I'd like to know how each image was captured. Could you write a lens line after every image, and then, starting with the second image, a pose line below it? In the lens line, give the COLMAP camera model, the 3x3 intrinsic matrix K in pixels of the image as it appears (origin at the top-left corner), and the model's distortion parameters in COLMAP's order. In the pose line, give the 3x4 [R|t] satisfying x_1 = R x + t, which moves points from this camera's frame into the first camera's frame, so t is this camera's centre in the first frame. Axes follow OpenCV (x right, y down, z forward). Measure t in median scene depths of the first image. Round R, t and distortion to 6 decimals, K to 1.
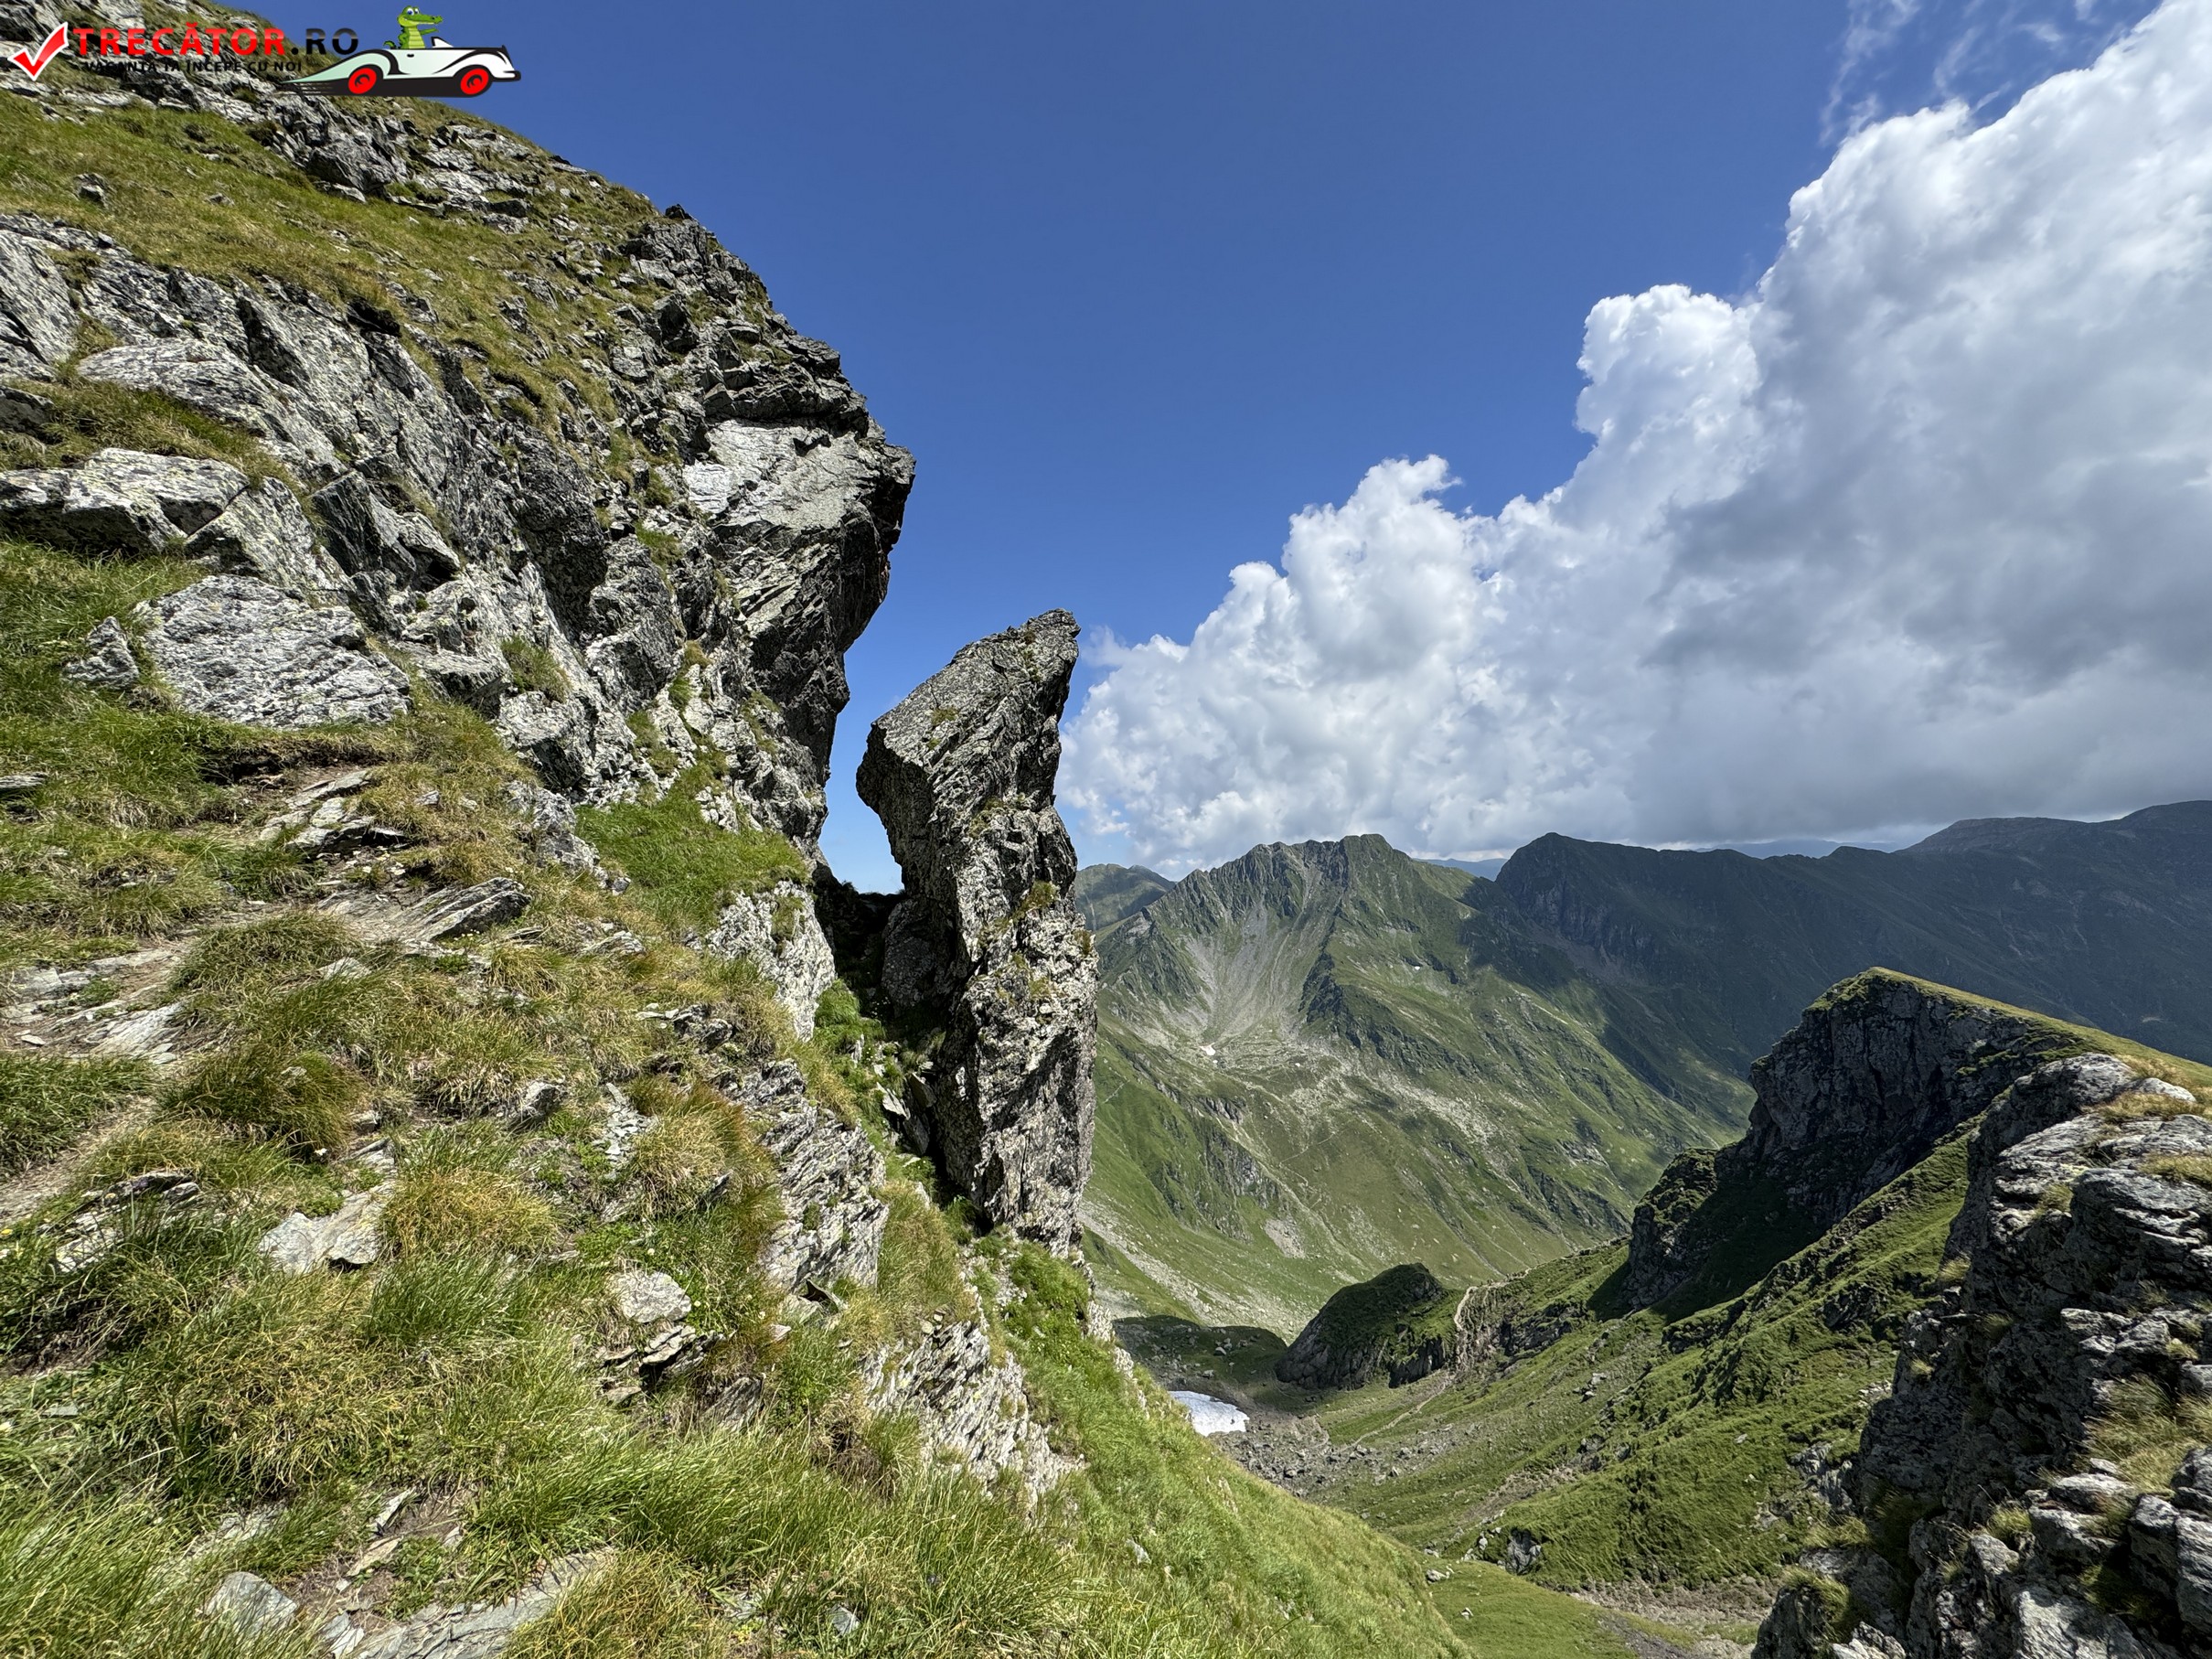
lens RADIAL K [[882.7, 0, 1099.6], [0, 882.7, 831.9], [0, 0, 1]] dist [0.000032, -0.000237]
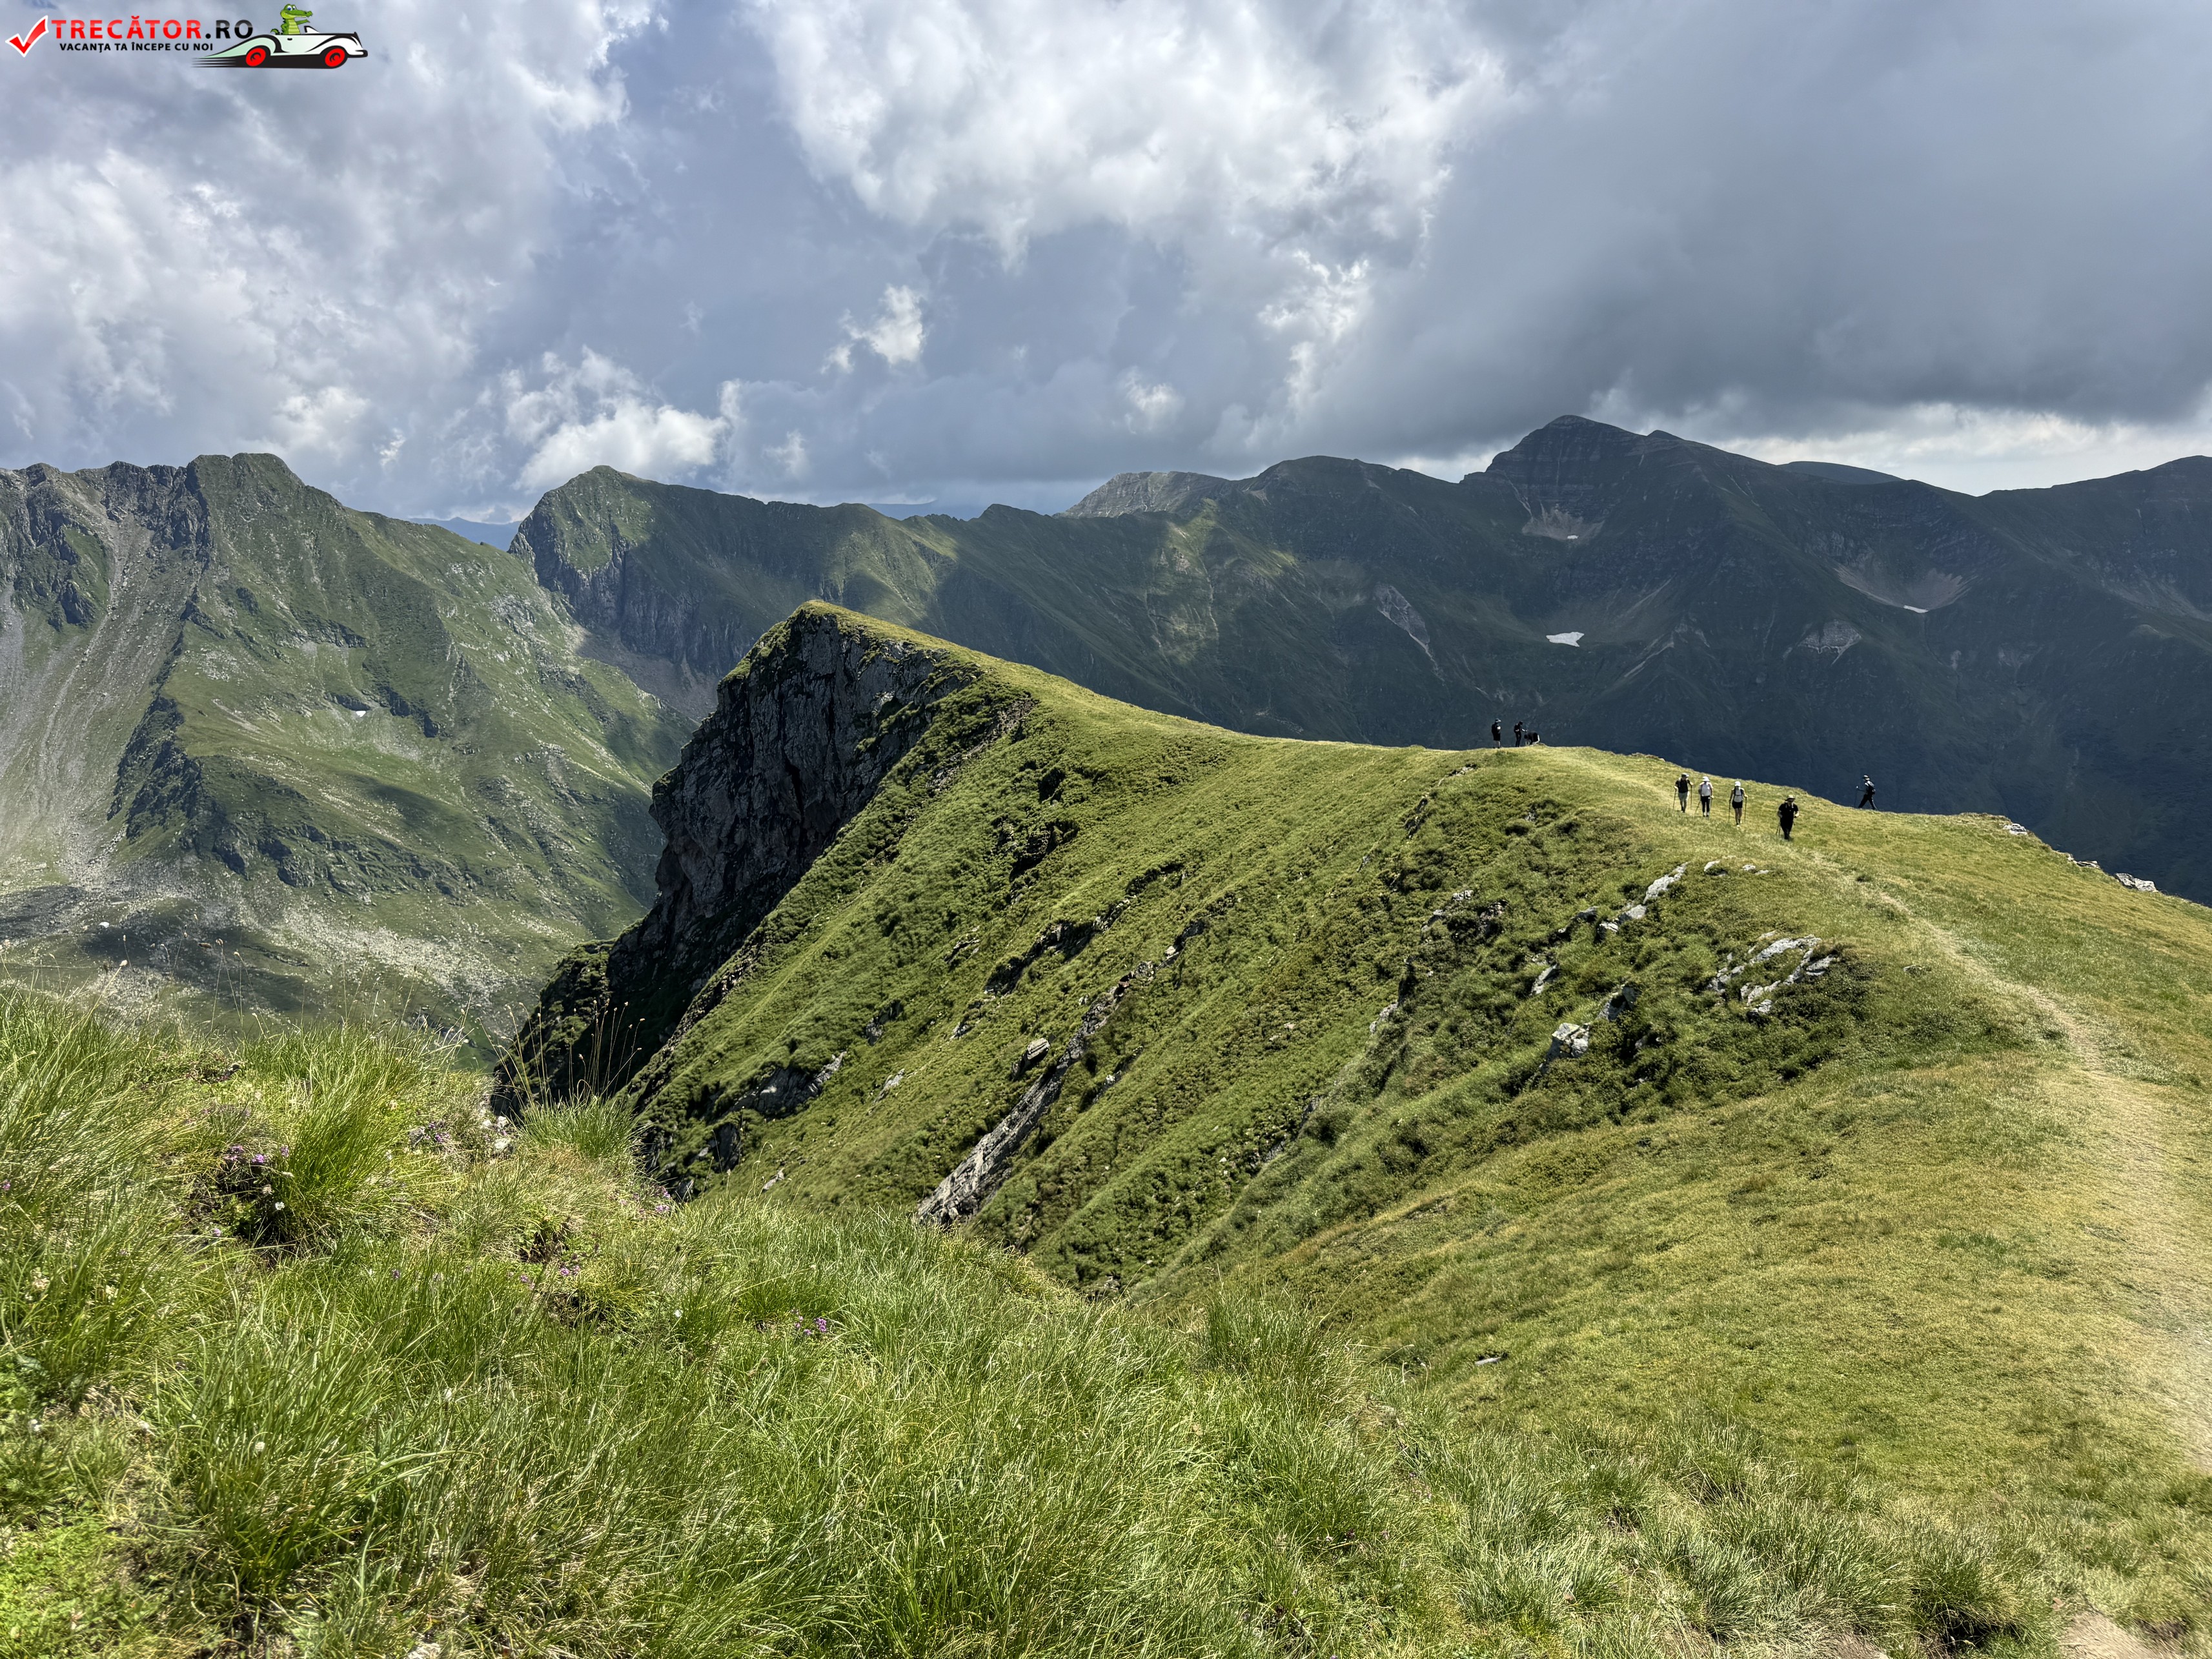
lens RADIAL K [[1571.2, 0, 1106.0], [0, 1571.2, 829.5], [0, 0, 1]] dist [0.022345, -0.022730]
pose [[0.724904, -0.119649, 0.678379, 0.149892], [-0.034233, 0.977326, 0.208956, 0.040166], [-0.687998, -0.174696, 0.704372, 0.045956]]
